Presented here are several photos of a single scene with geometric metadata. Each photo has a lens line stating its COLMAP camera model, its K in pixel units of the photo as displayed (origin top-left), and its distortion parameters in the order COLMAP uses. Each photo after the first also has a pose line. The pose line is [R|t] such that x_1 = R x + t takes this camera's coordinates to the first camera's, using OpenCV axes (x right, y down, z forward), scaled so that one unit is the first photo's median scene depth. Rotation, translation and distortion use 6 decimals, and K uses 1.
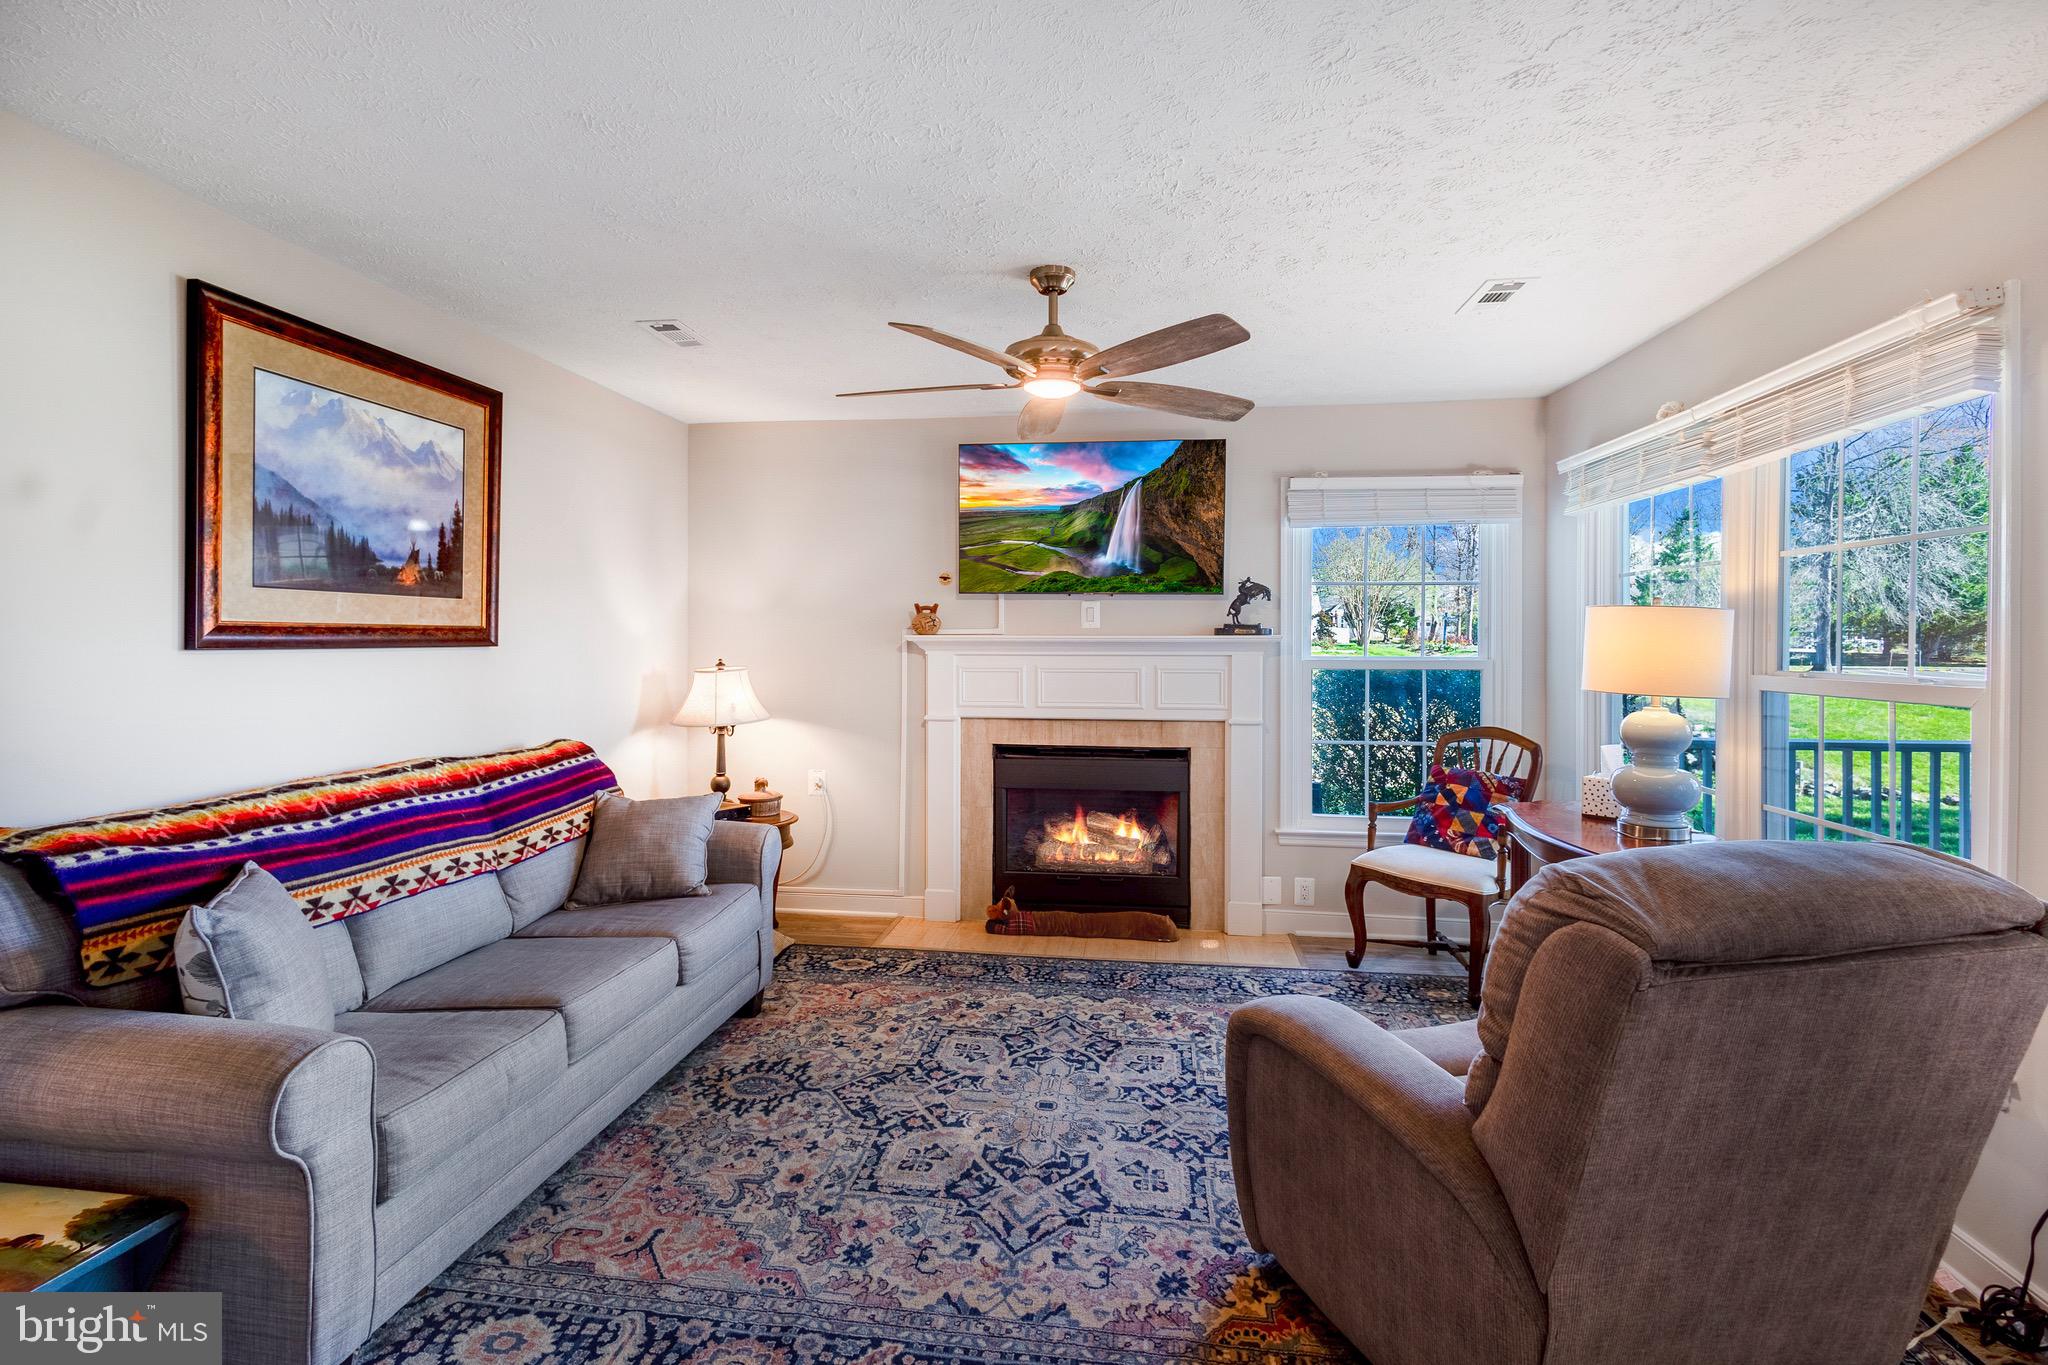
lens RADIAL K [[965.2, 0, 1008.9], [0, 965.2, 645.7], [0, 0, 1]] dist [0.010608, -0.001064]
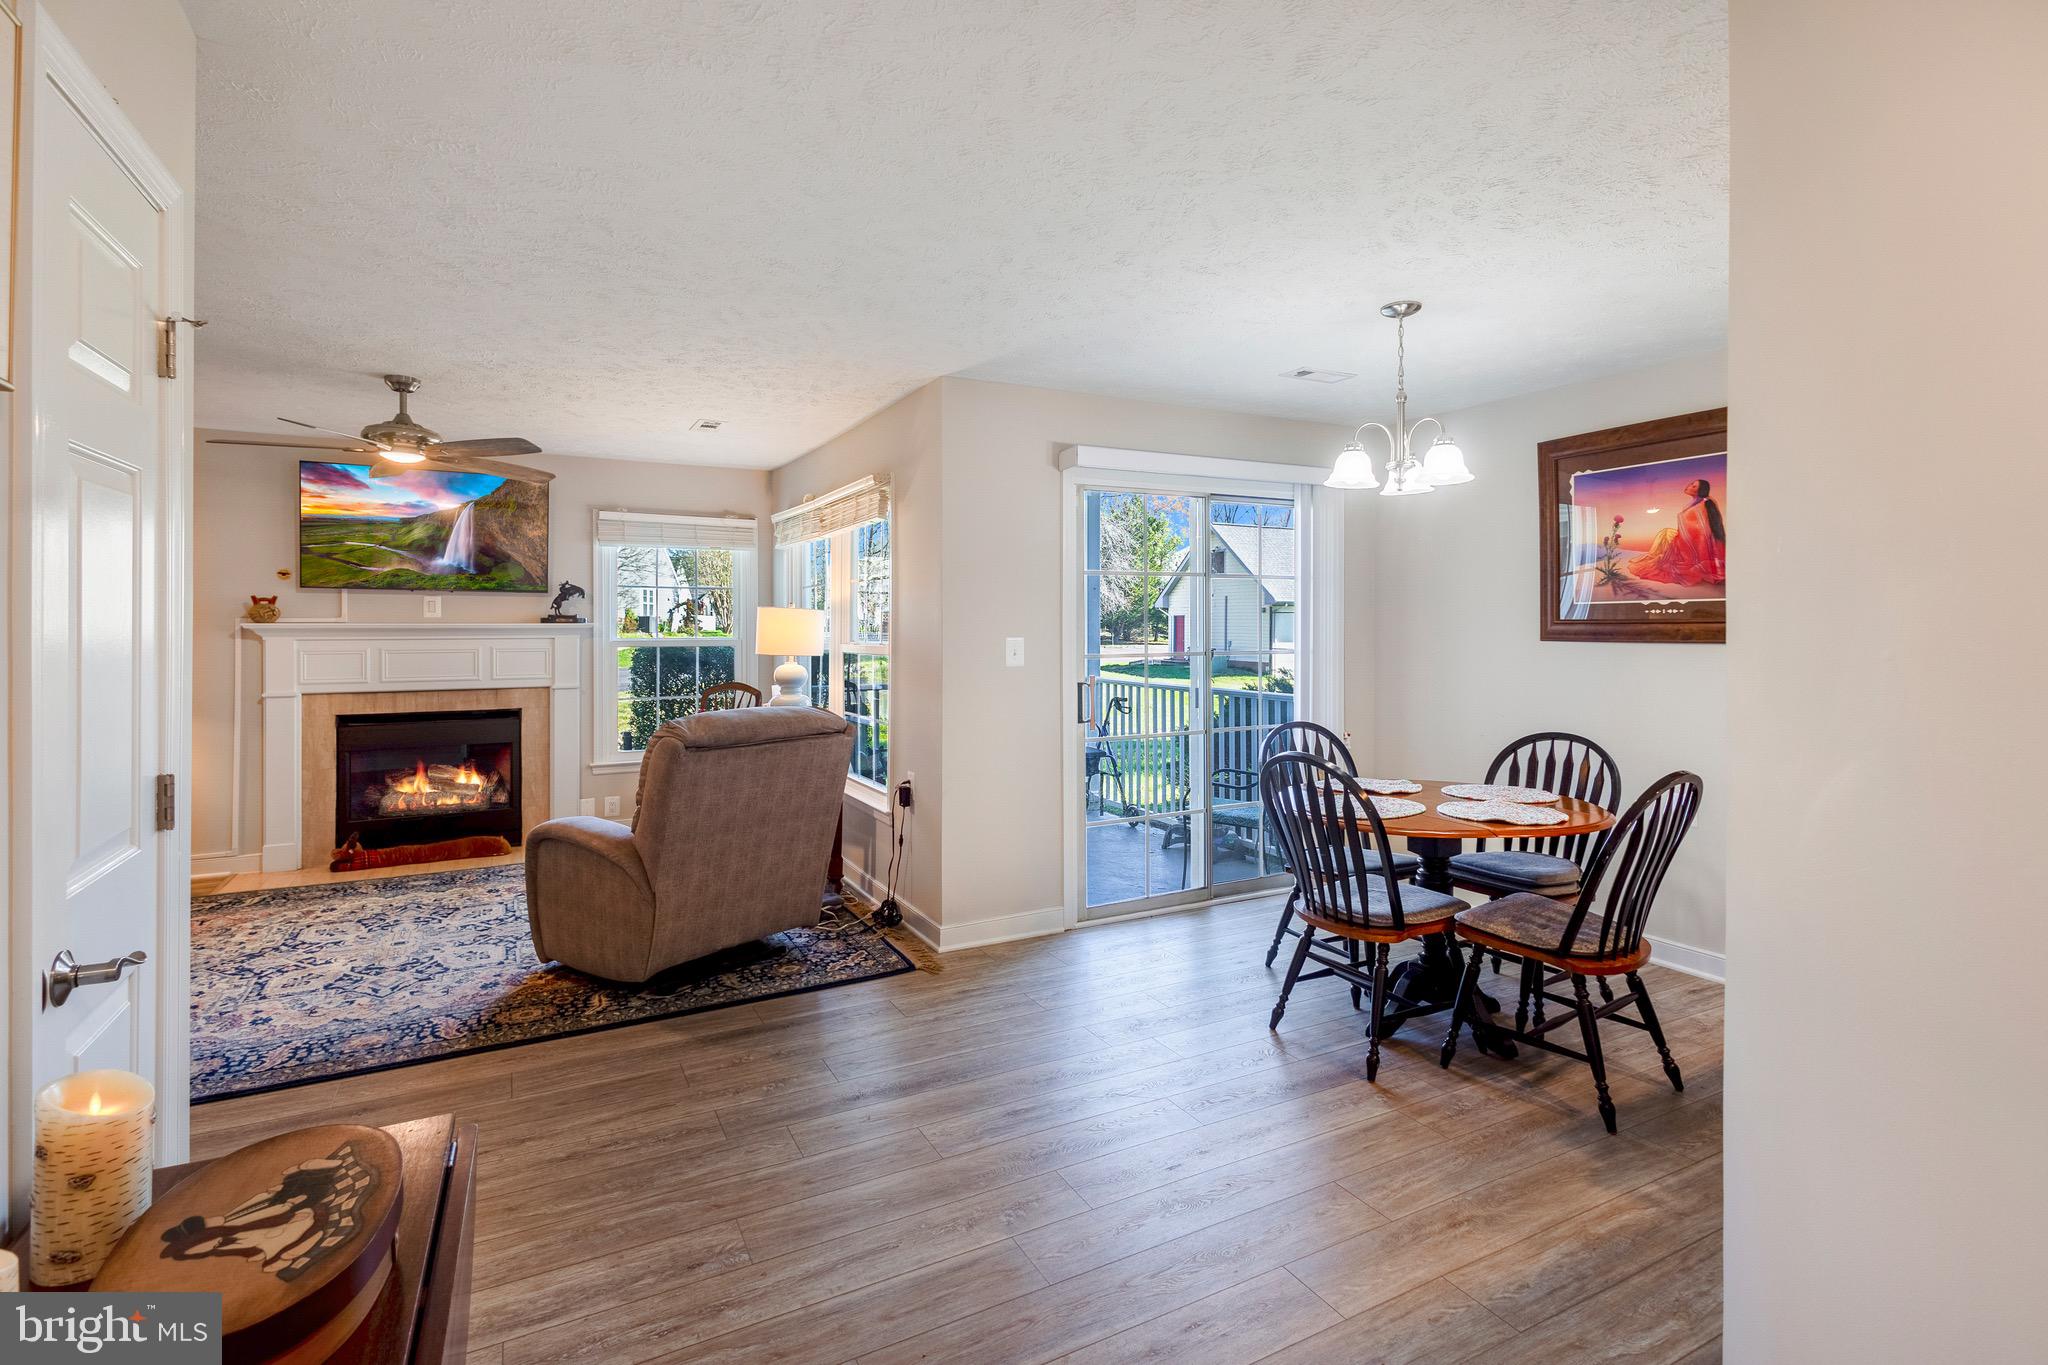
lens RADIAL K [[965.2, 0, 1018.3], [0, 965.2, 627.7], [0, 0, 1]] dist [0.010608, -0.001064]
pose [[0.806682, -0.004232, 0.590970, -0.060891], [0.006900, 0.999974, -0.002258, 0.004341], [-0.590945, 0.005900, 0.806690, -0.630251]]
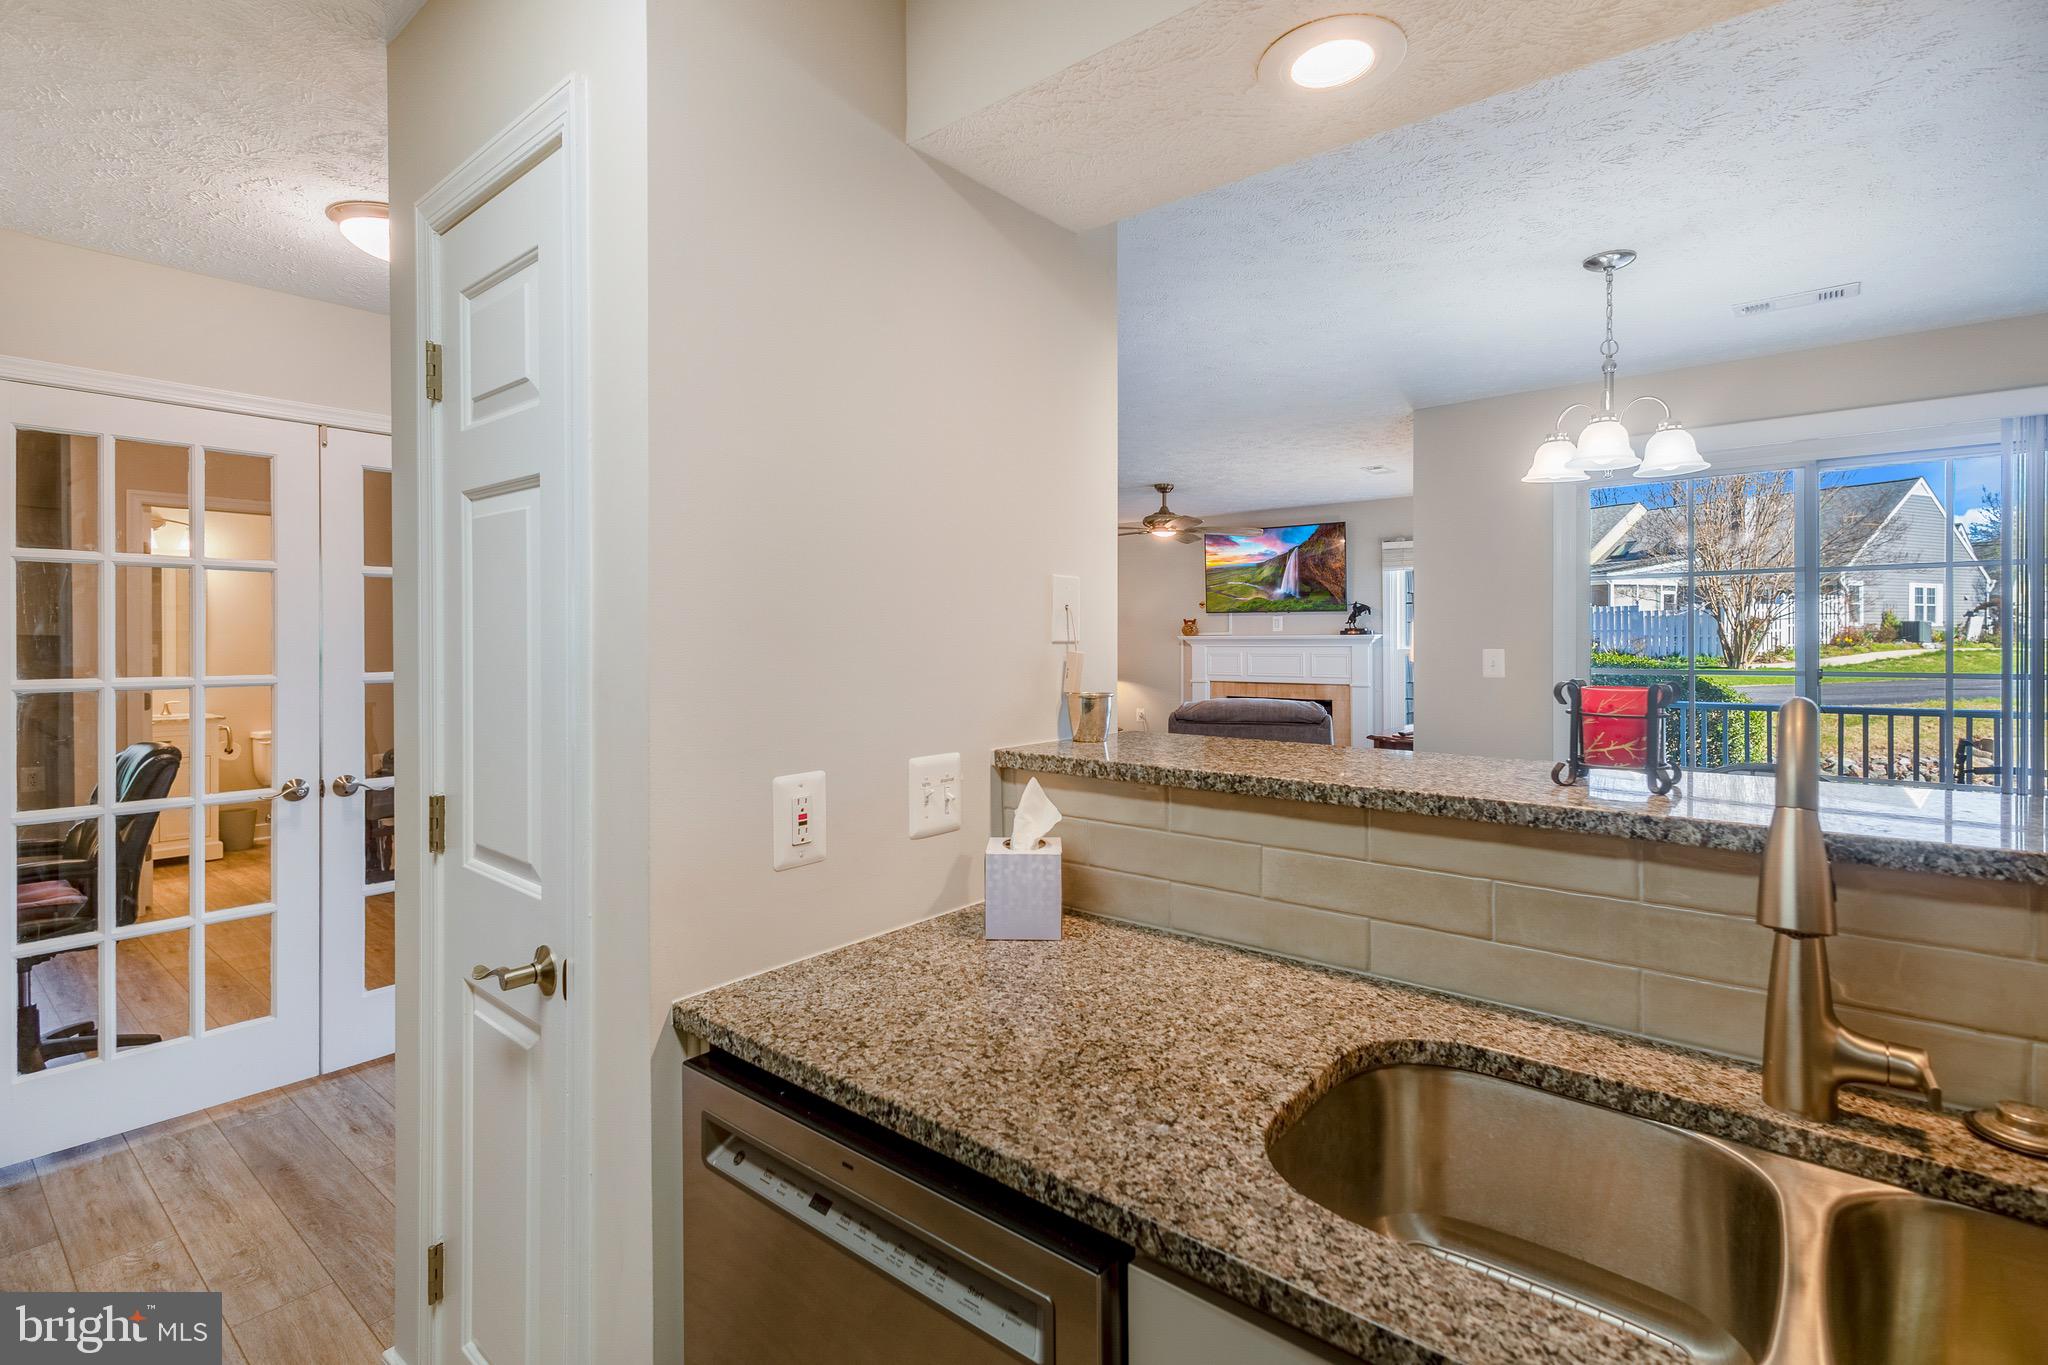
lens RADIAL K [[965.2, 0, 1017.9], [0, 965.2, 634.7], [0, 0, 1]] dist [0.010608, -0.001064]
pose [[0.855104, -0.009416, -0.518372, 0.812834], [0.004524, 0.999933, -0.010701, 0.007042], [0.518438, 0.006805, 0.855088, -1.027557]]
